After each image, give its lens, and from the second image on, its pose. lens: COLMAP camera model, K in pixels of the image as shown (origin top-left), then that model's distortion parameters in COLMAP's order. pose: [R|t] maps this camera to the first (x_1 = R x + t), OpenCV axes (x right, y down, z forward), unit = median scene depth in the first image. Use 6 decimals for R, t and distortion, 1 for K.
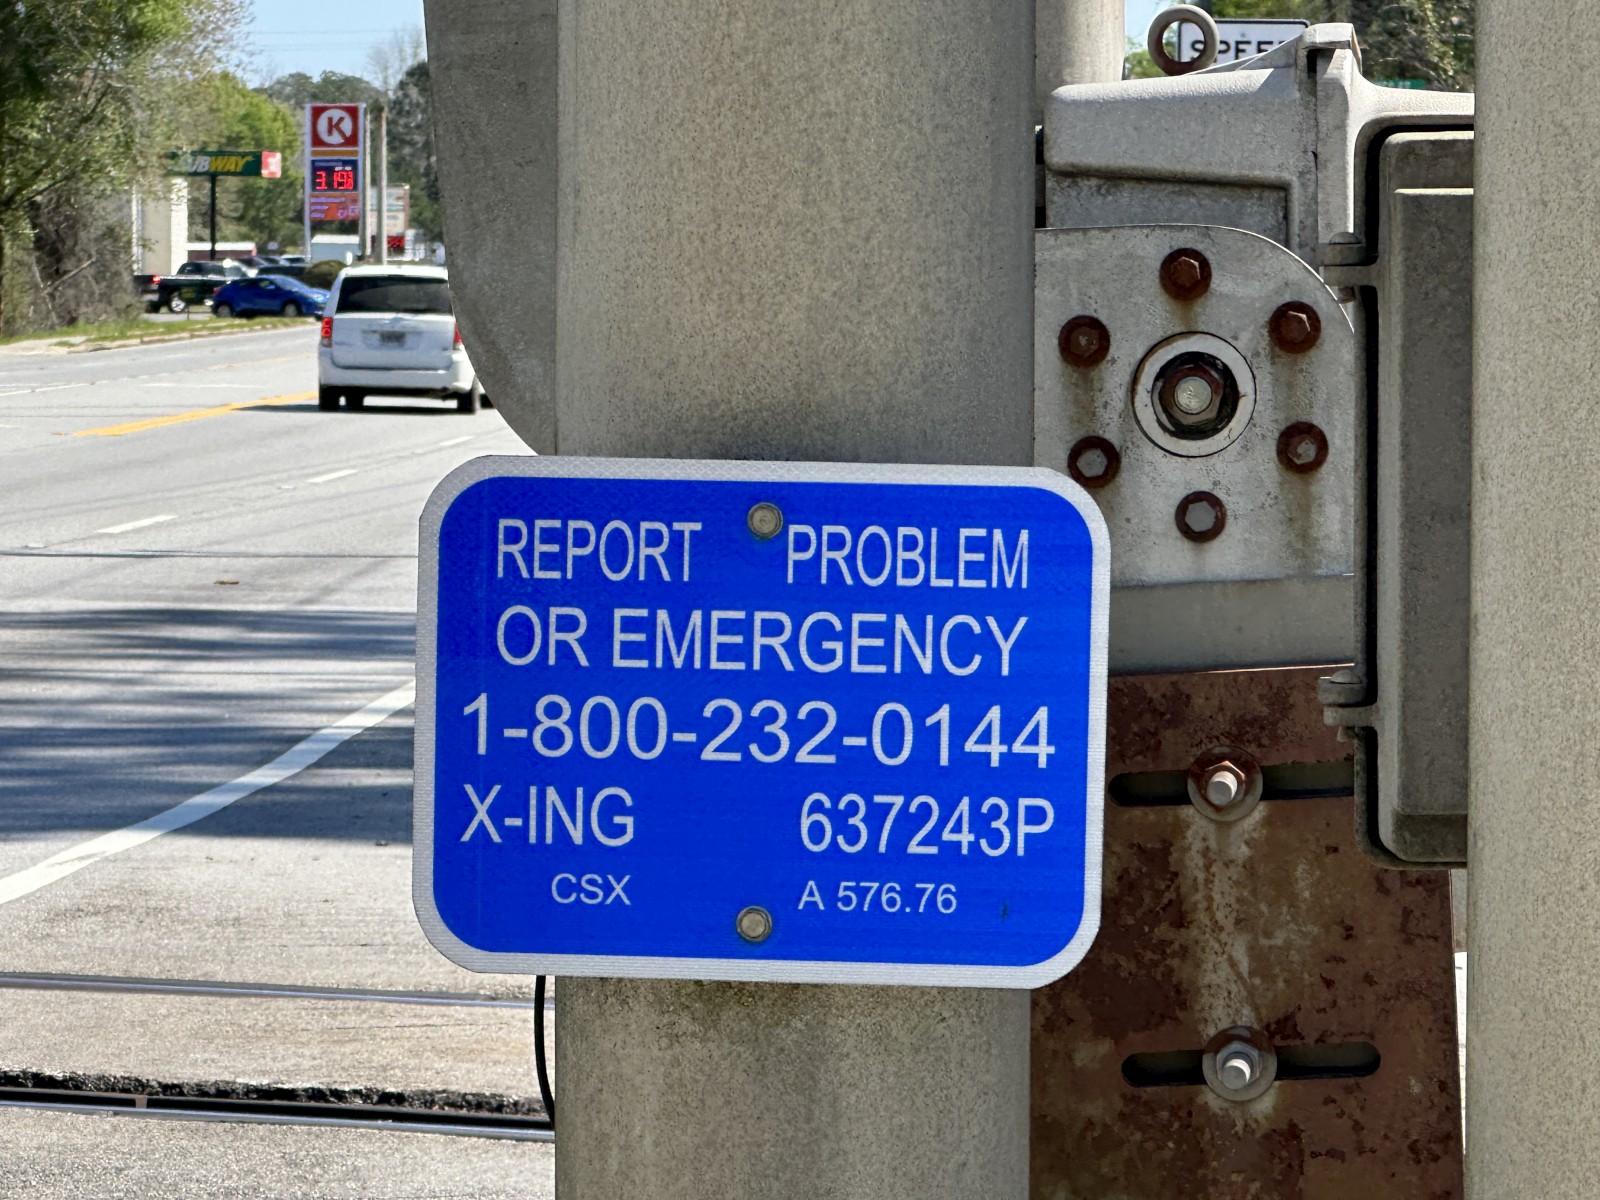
lens RADIAL K [[6701.4, 0, 799.8], [0, 6701.4, 600.0], [0, 0, 1]] dist [-0.017937, 0.000000]
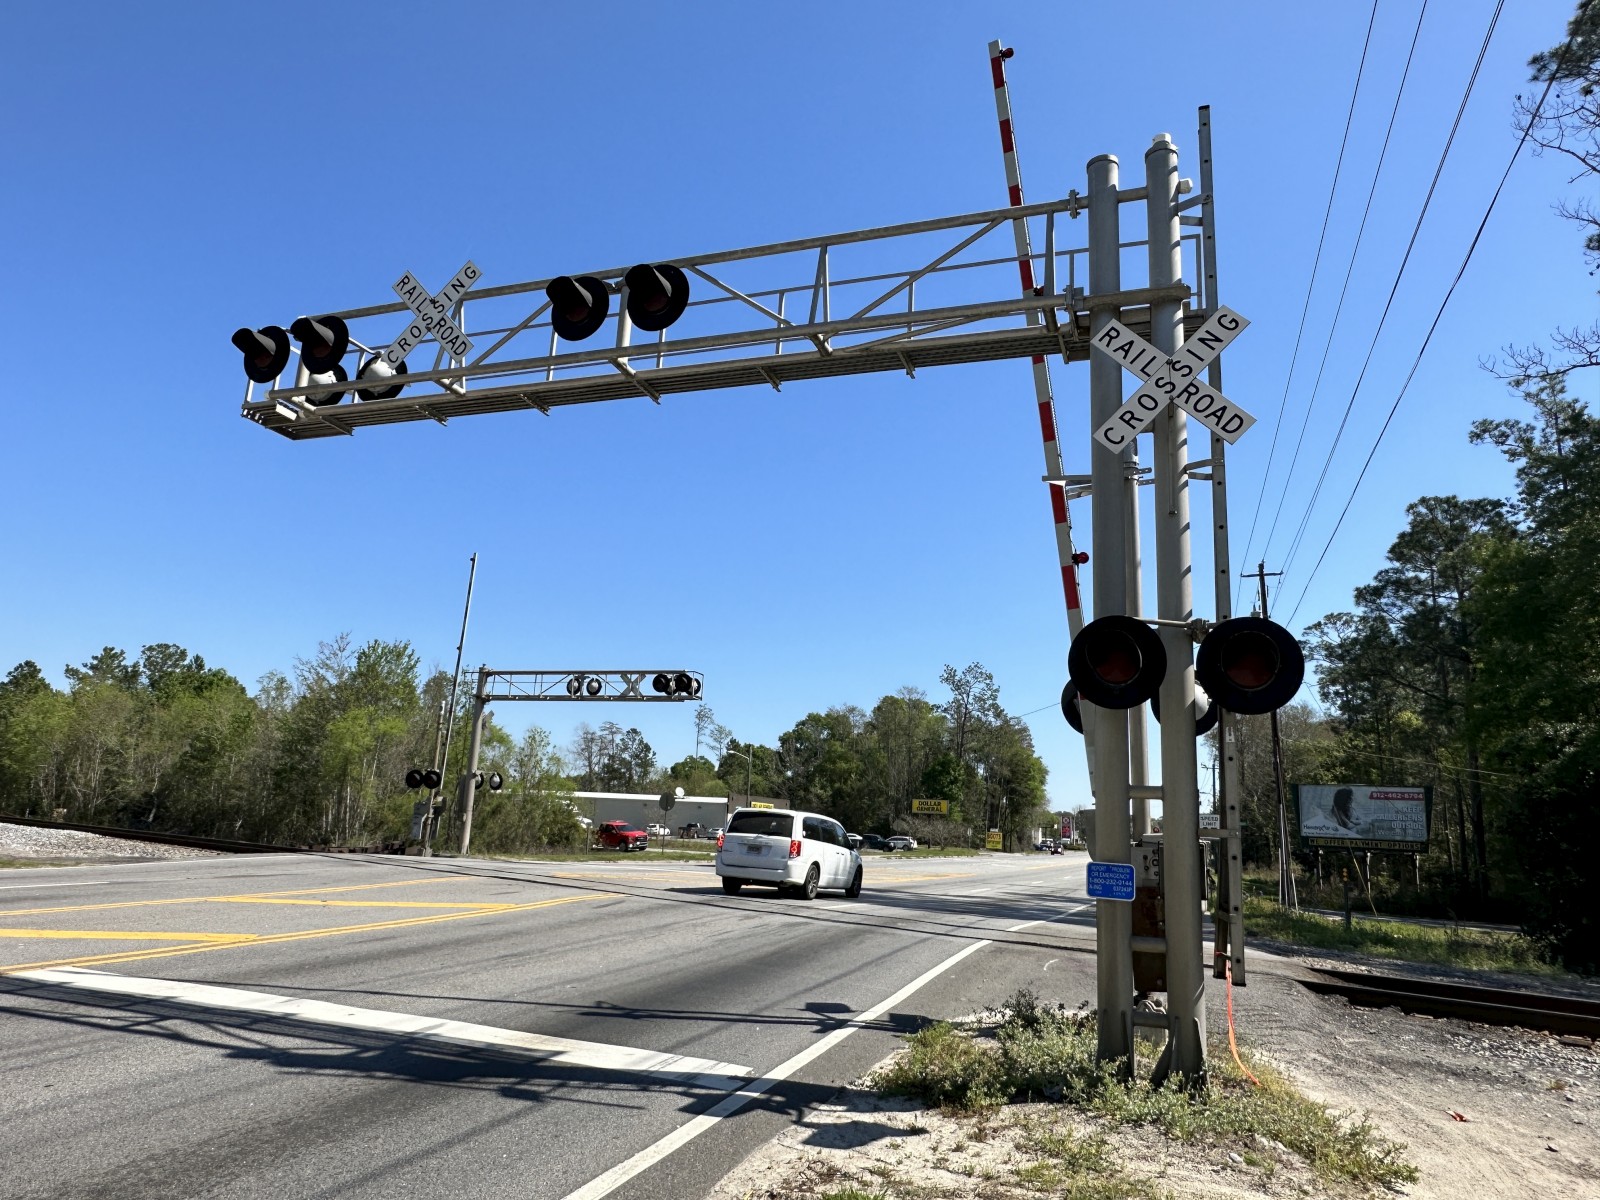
lens RADIAL K [[1052.8, 0, 796.8], [0, 1052.8, 598.5], [0, 0, 1]] dist [0.016101, -0.014620]
pose [[0.950316, -0.020549, -0.310607, 0.005981], [-0.064228, 0.963404, -0.260245, 0.005642], [0.304588, 0.267265, 0.914219, -0.124073]]
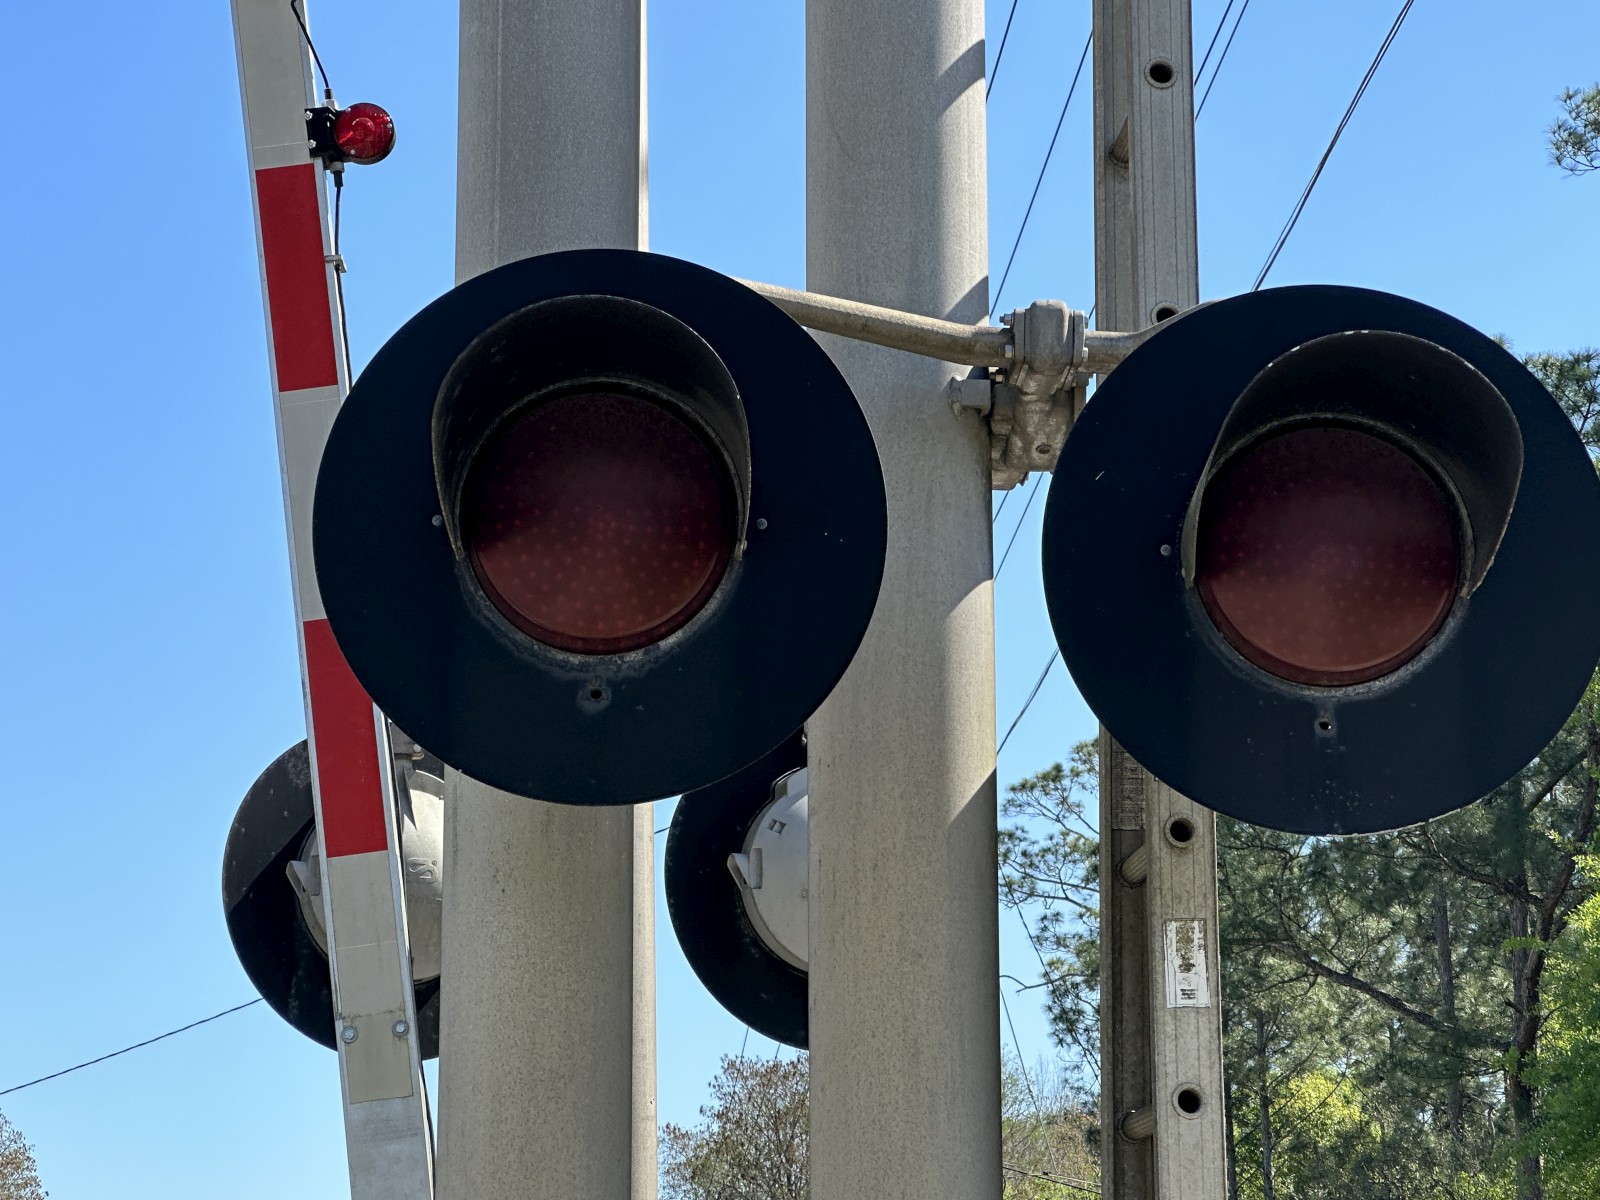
lens RADIAL K [[3960.7, 0, 801.7], [0, 3960.7, 596.3], [0, 0, 1]] dist [0.265189, 0.000000]
pose [[0.996463, 0.015655, 0.082567, -0.002318], [0.008811, 0.957619, -0.287903, -0.000259], [-0.083575, 0.287612, 0.954094, -0.041879]]
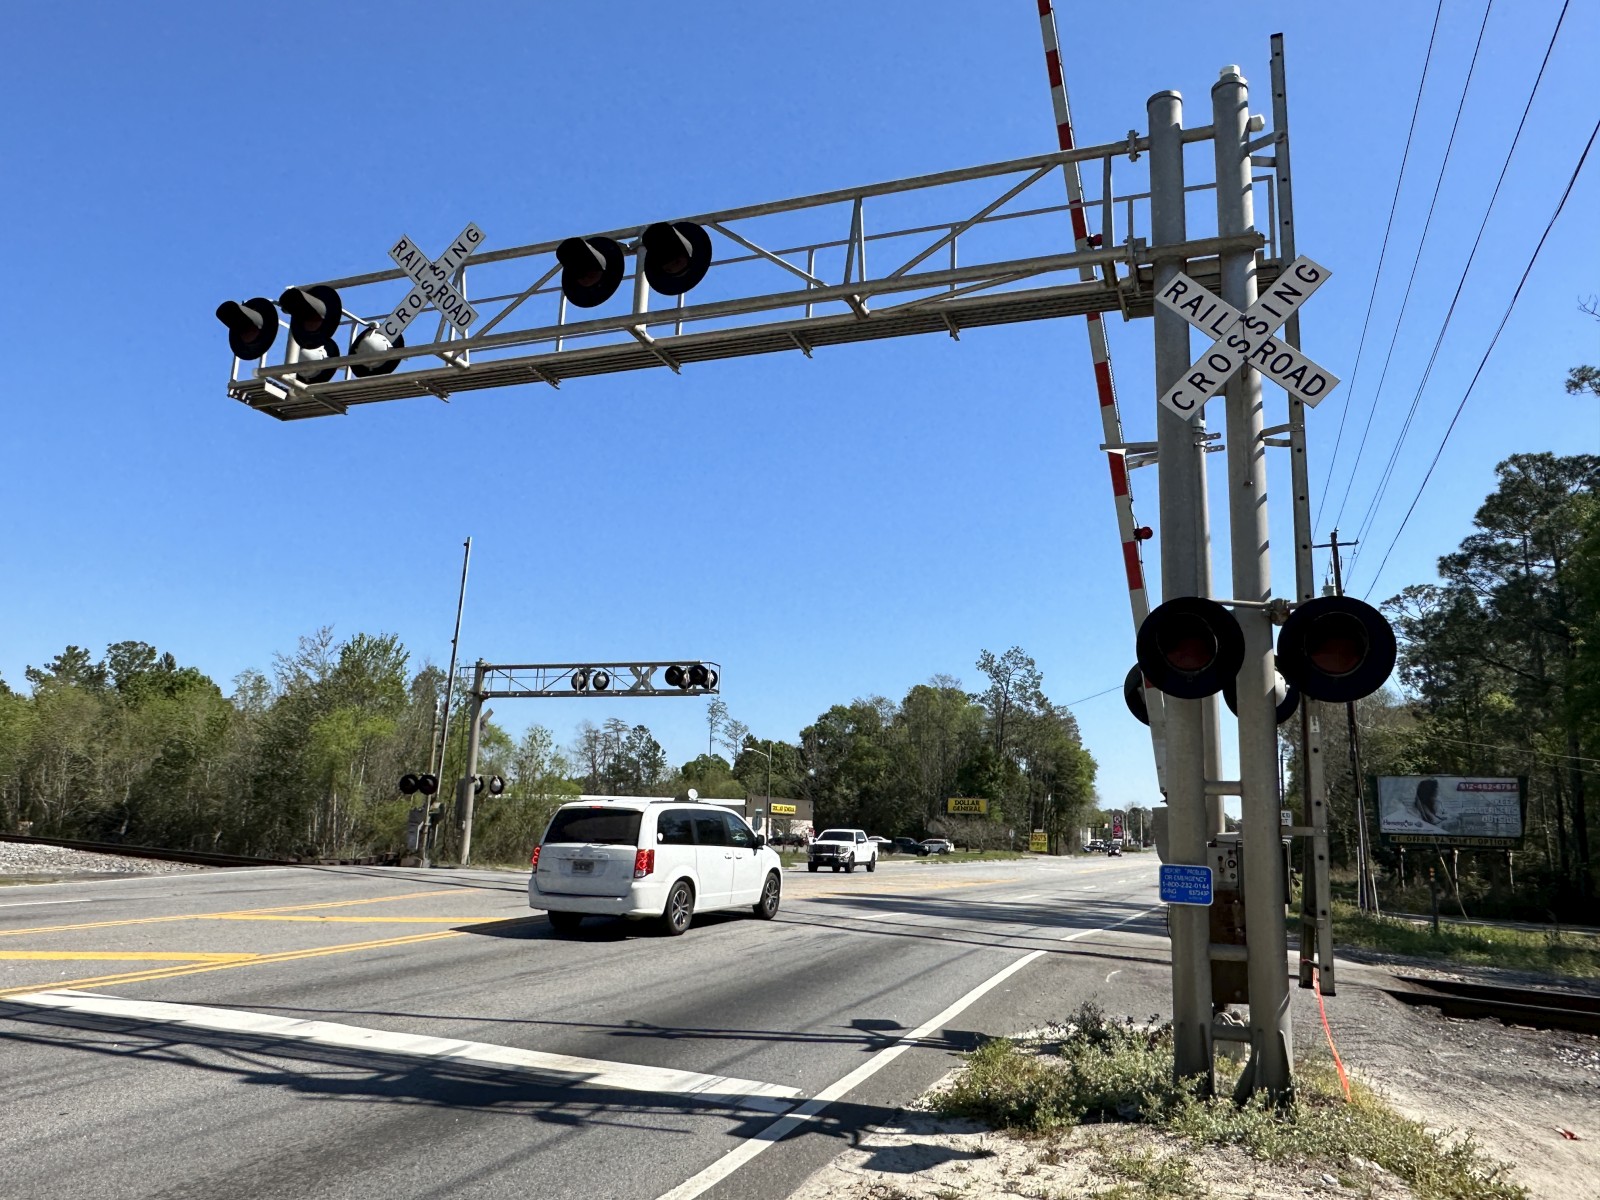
lens RADIAL K [[1158.9, 0, 794.2], [0, 1158.9, 599.0], [0, 0, 1]] dist [0.019711, -0.018923]
pose [[0.943864, -0.031944, -0.328787, 0.003172], [-0.051906, 0.968608, -0.243115, 0.005977], [0.326232, 0.246534, 0.912575, -0.128941]]
